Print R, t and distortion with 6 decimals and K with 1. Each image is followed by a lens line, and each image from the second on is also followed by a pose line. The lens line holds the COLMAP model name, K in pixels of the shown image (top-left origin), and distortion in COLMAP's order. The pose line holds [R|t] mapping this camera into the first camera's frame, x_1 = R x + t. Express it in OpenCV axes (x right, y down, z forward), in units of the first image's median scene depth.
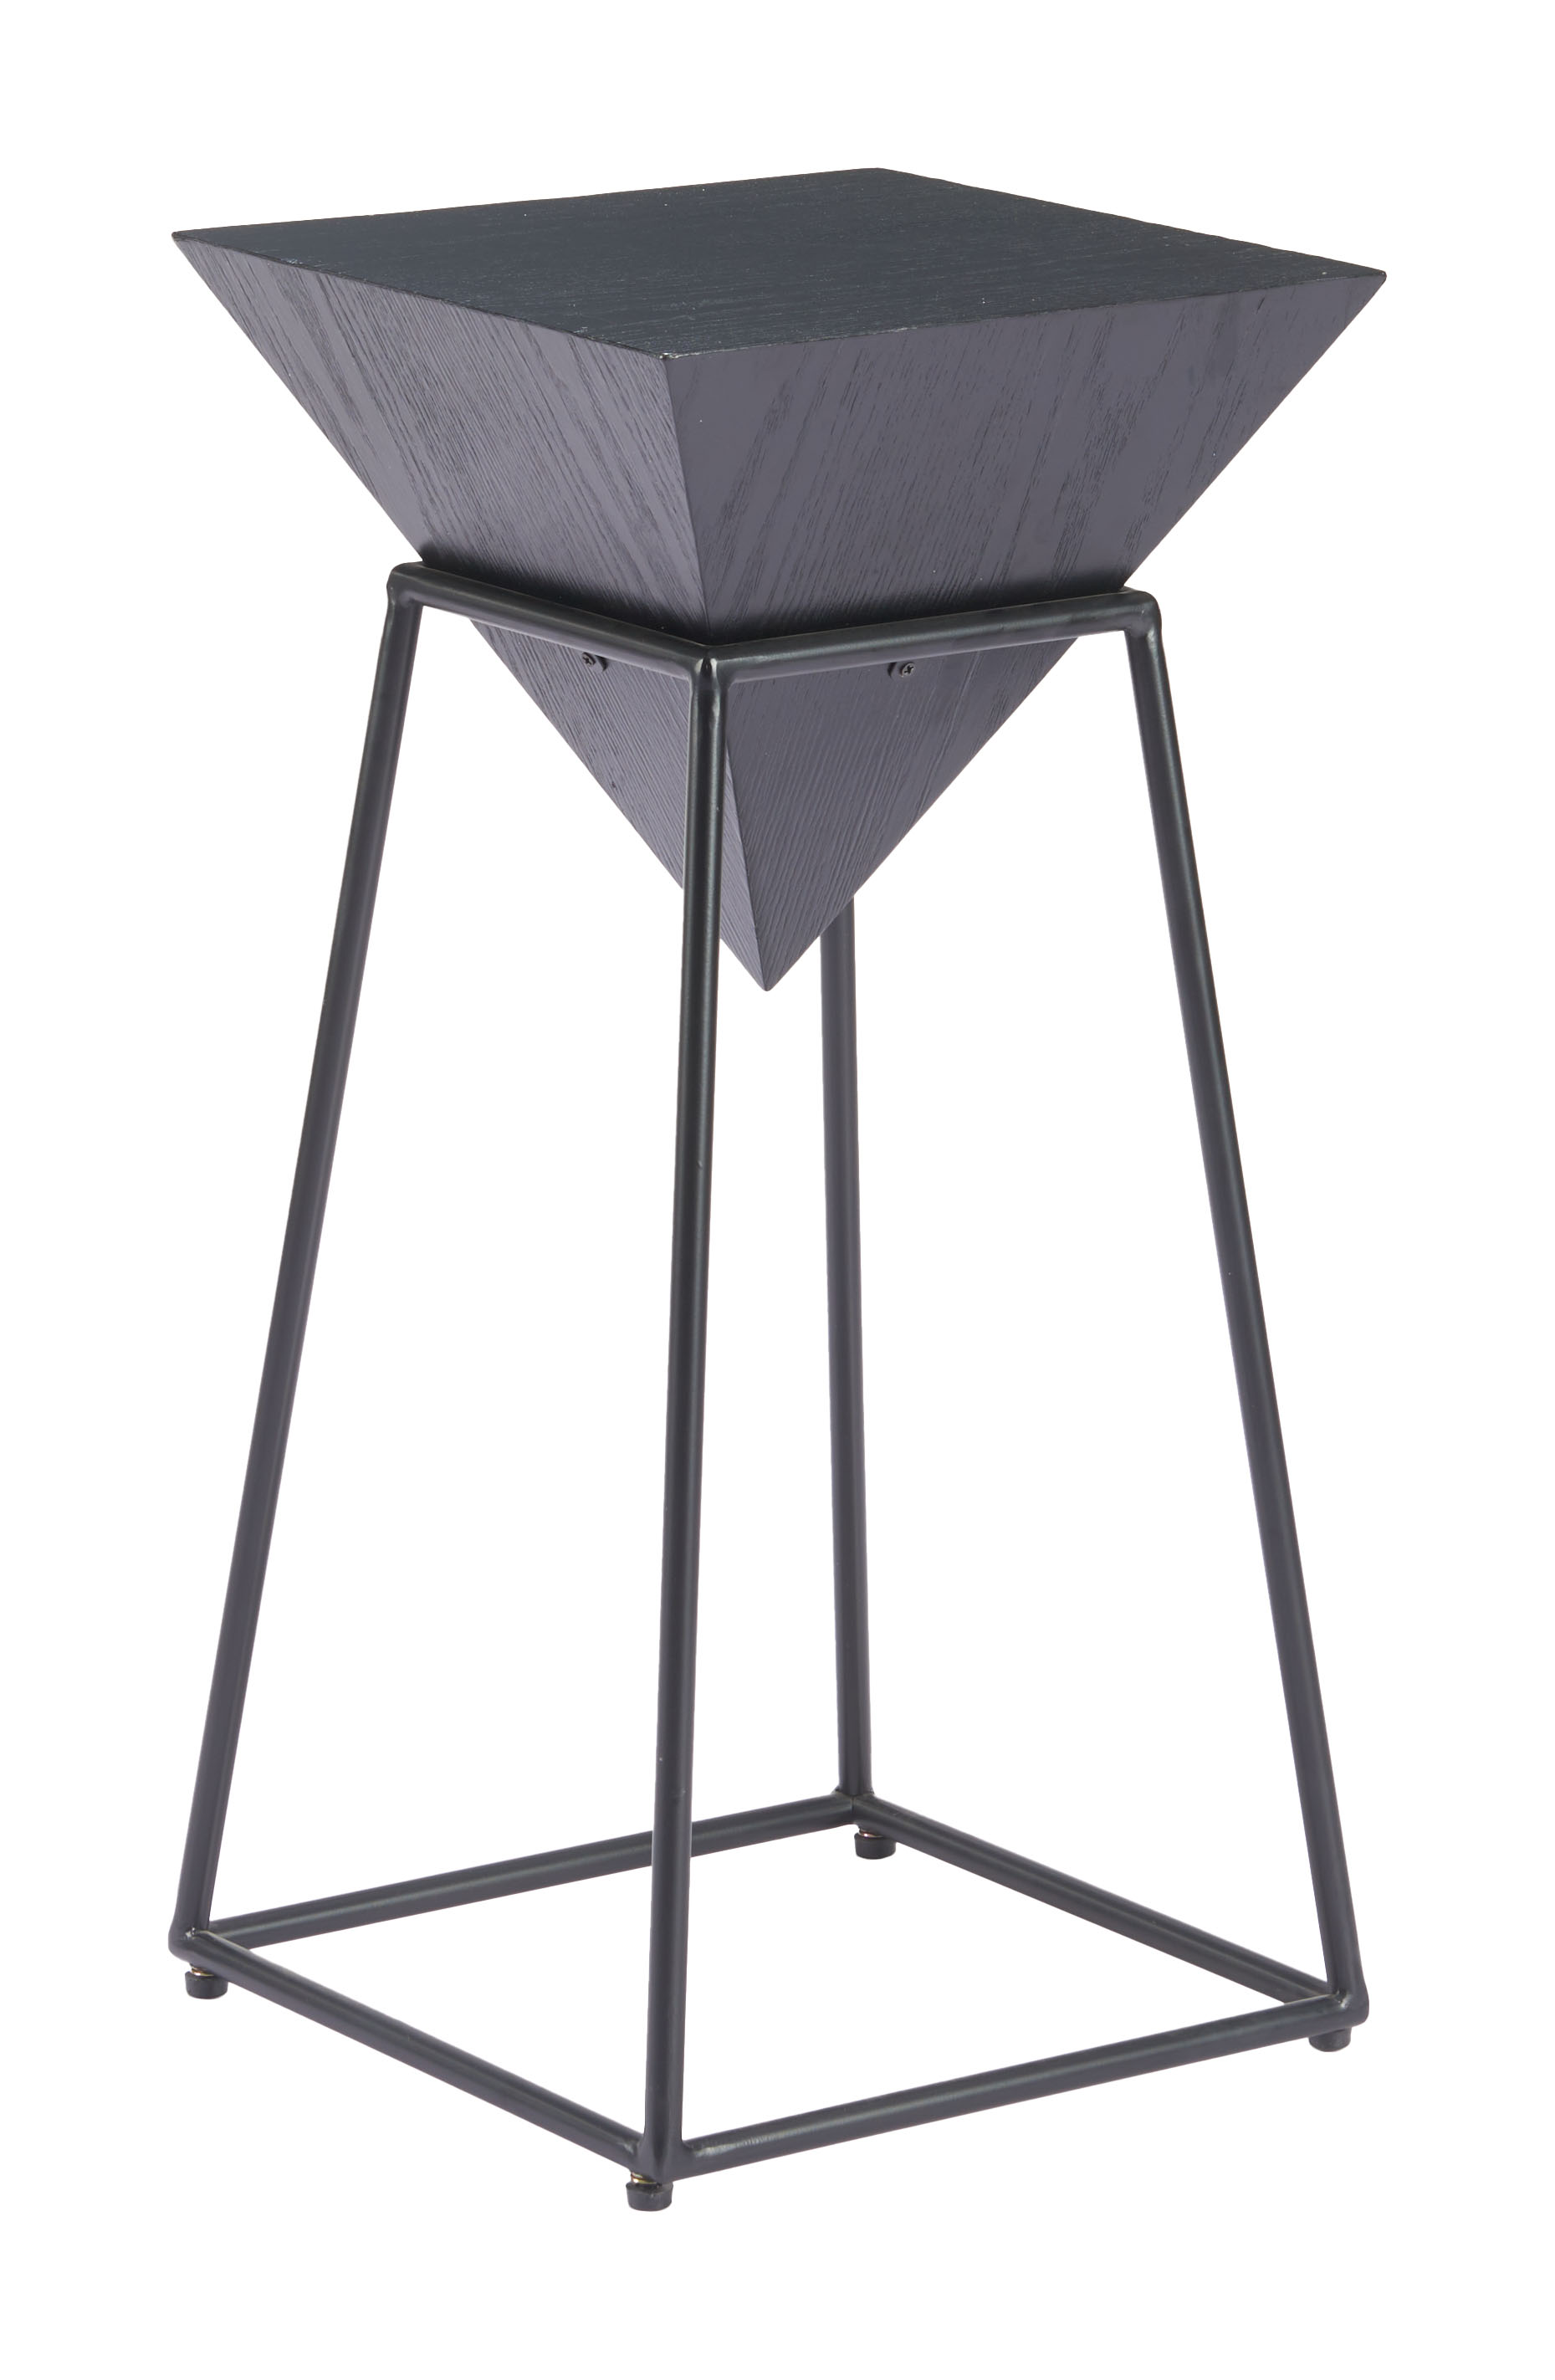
lens RADIAL K [[11458.5, 0, 777.5], [0, 11458.5, 1190.0], [0, 0, 1]] dist [0.032309, -1.013451]
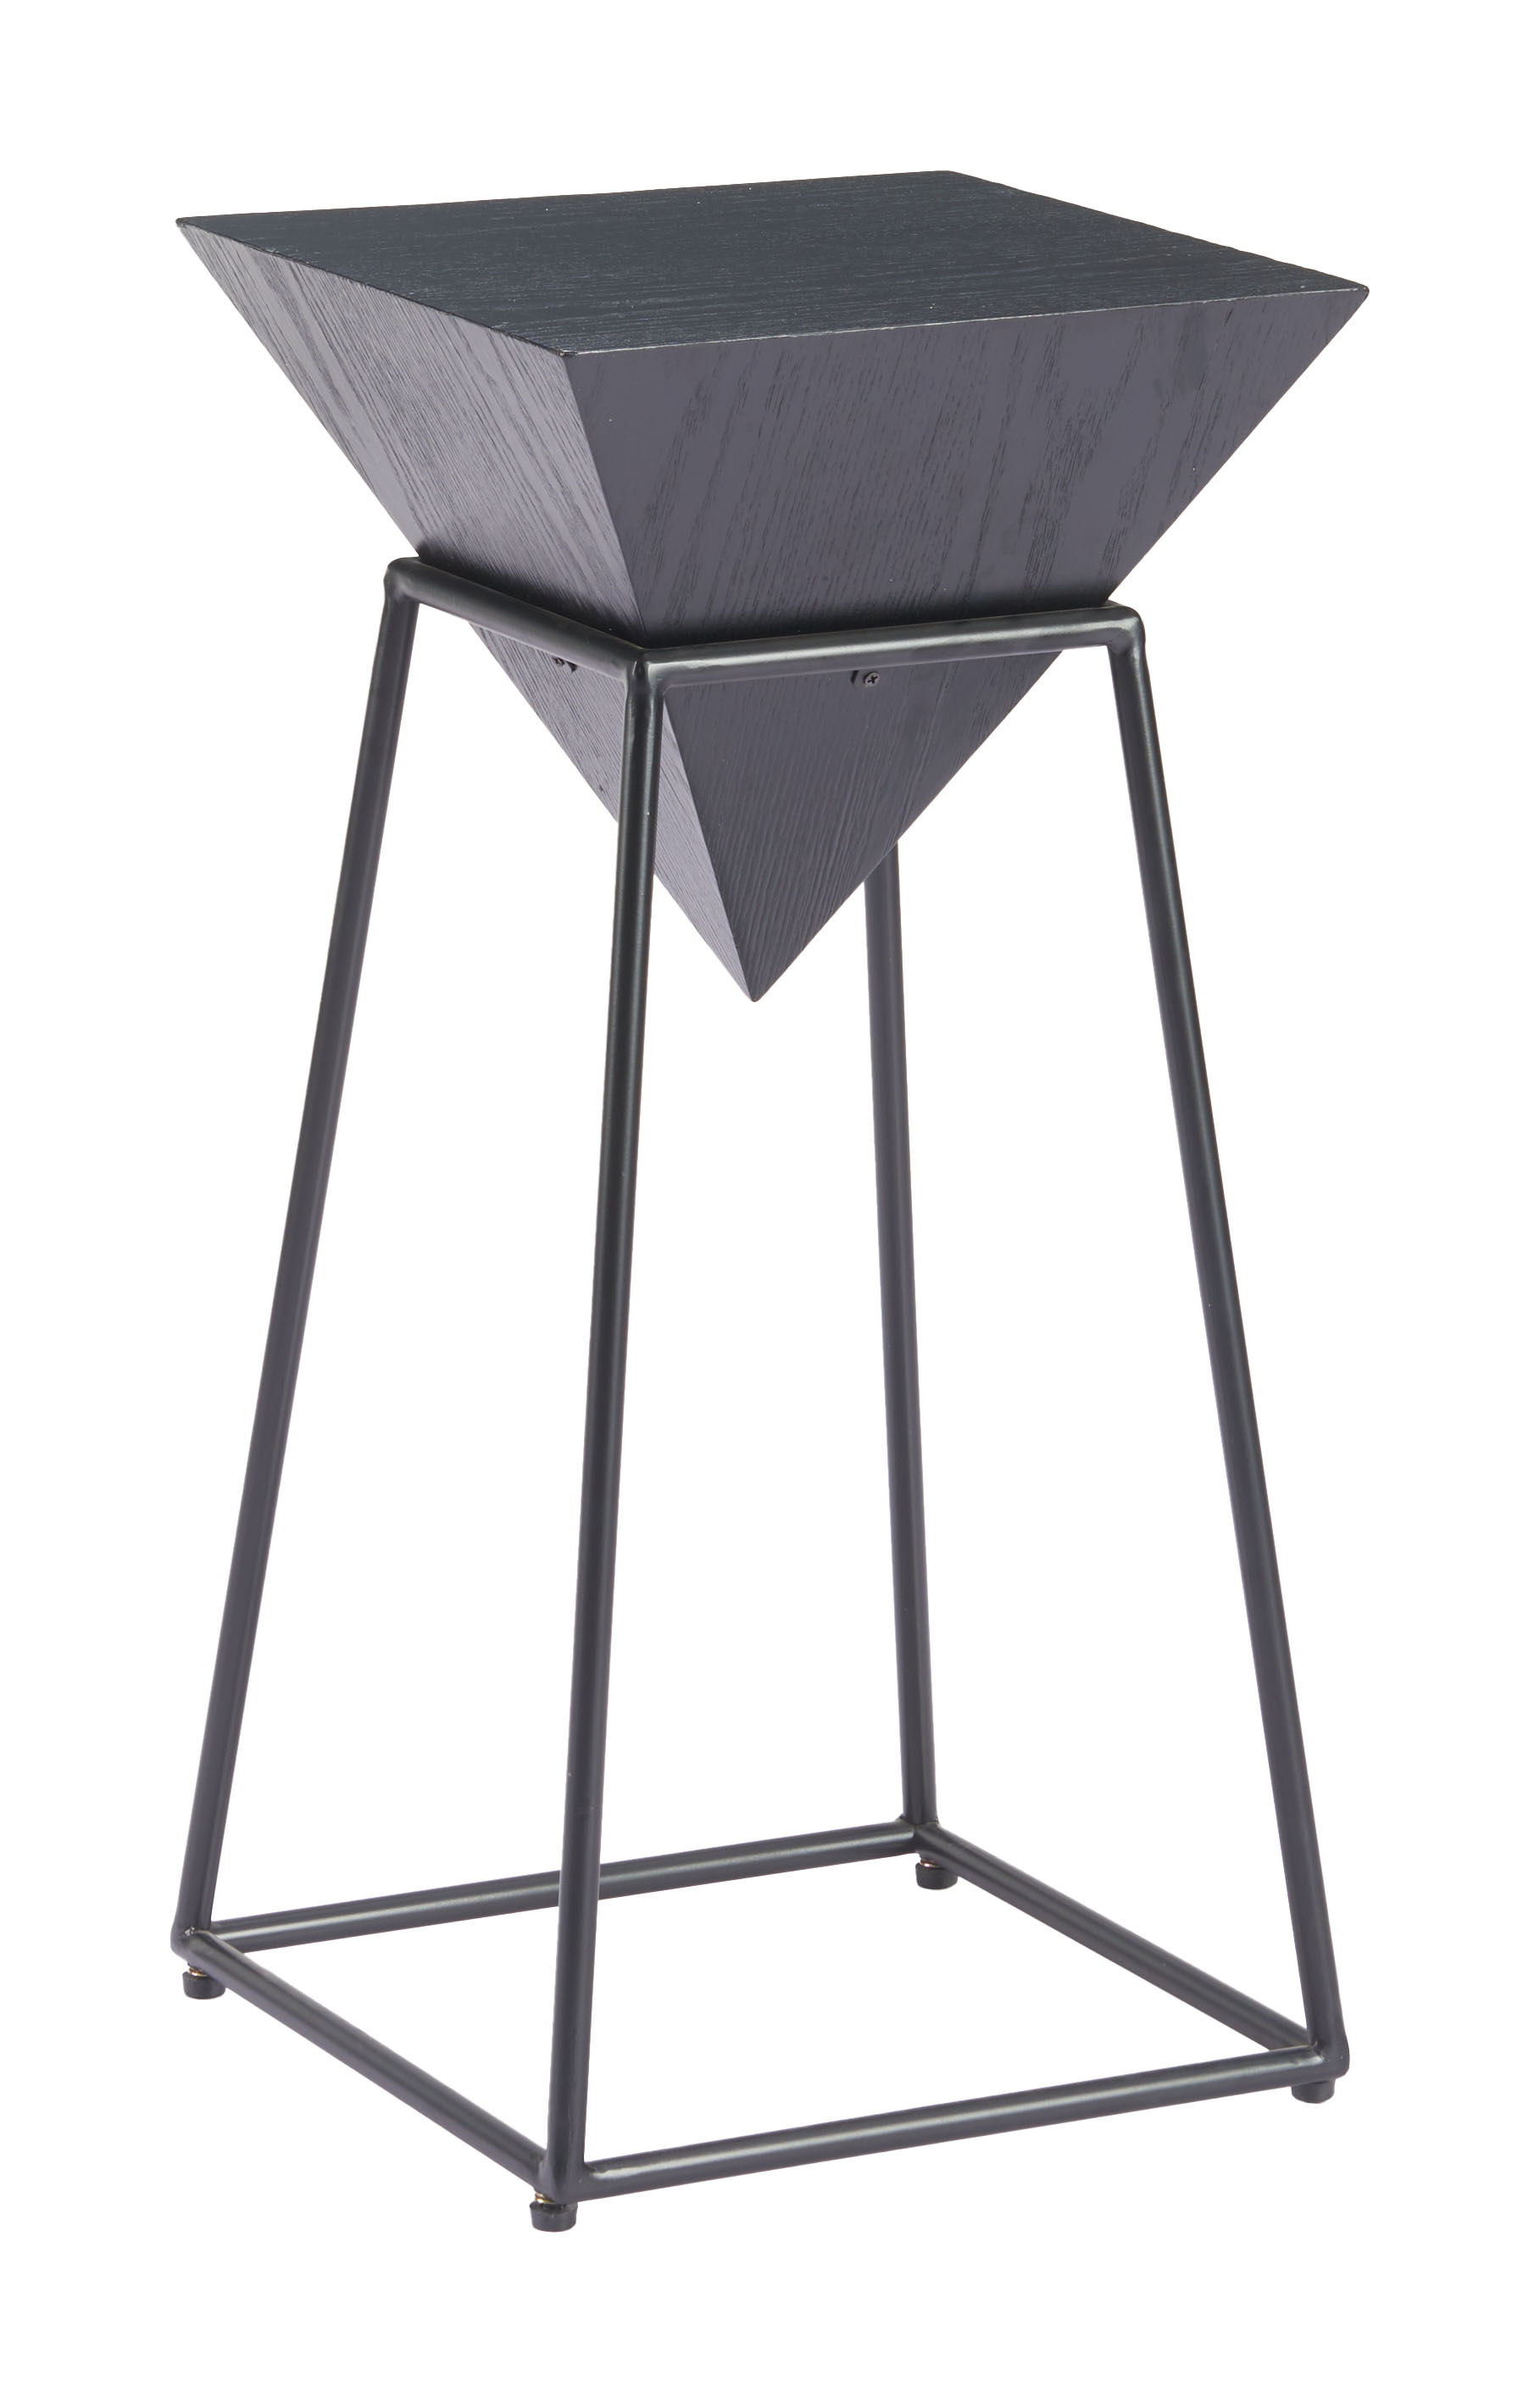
lens RADIAL K [[11702.4, 0, 770.0], [0, 11702.4, 1201.5], [0, 0, 1]] dist [0.015846, 5.204470]
pose [[0.990745, 0.034120, -0.131381, 0.136402], [-0.034394, 0.999408, 0.000191, -0.000424], [0.131310, 0.004330, 0.991332, 0.001767]]
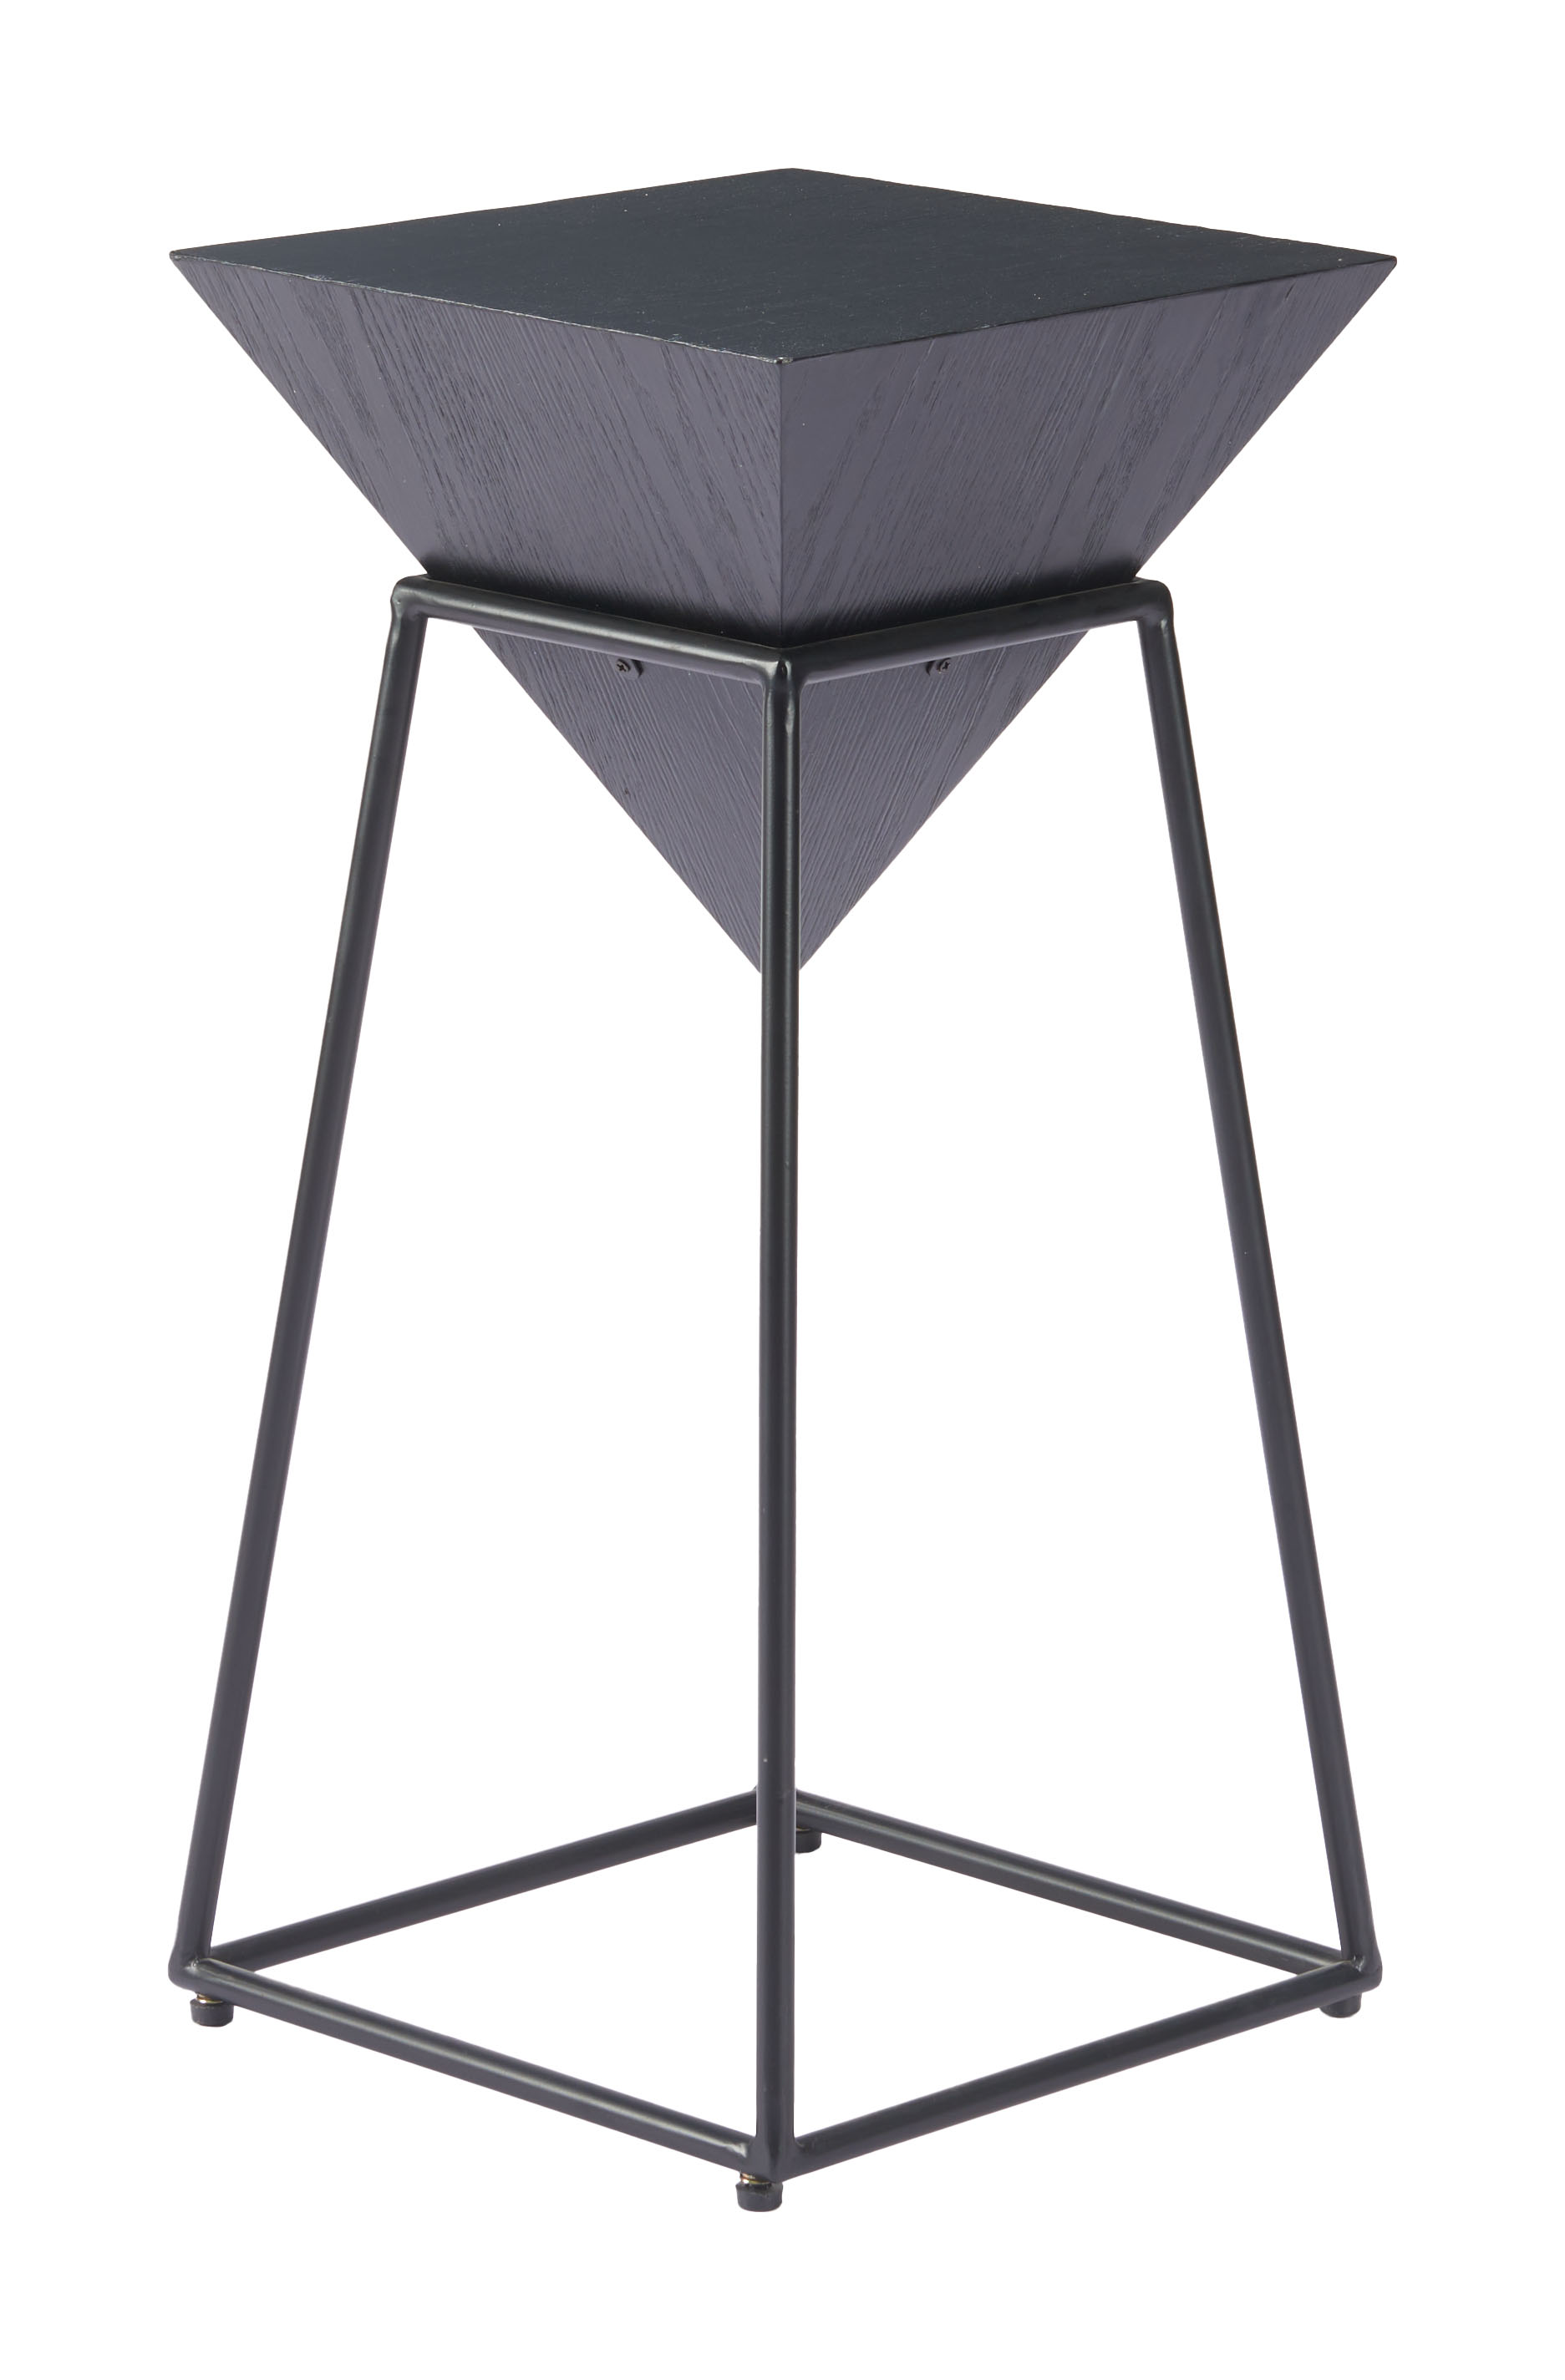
lens RADIAL K [[11460.3, 0, 782.5], [0, 11460.3, 1190.0], [0, 0, 1]] dist [0.032309, -1.013451]
pose [[0.987090, -0.040973, 0.154836, -0.160183], [0.040817, 0.999158, 0.004184, -0.004257], [-0.154877, 0.002190, 0.987931, 0.009453]]
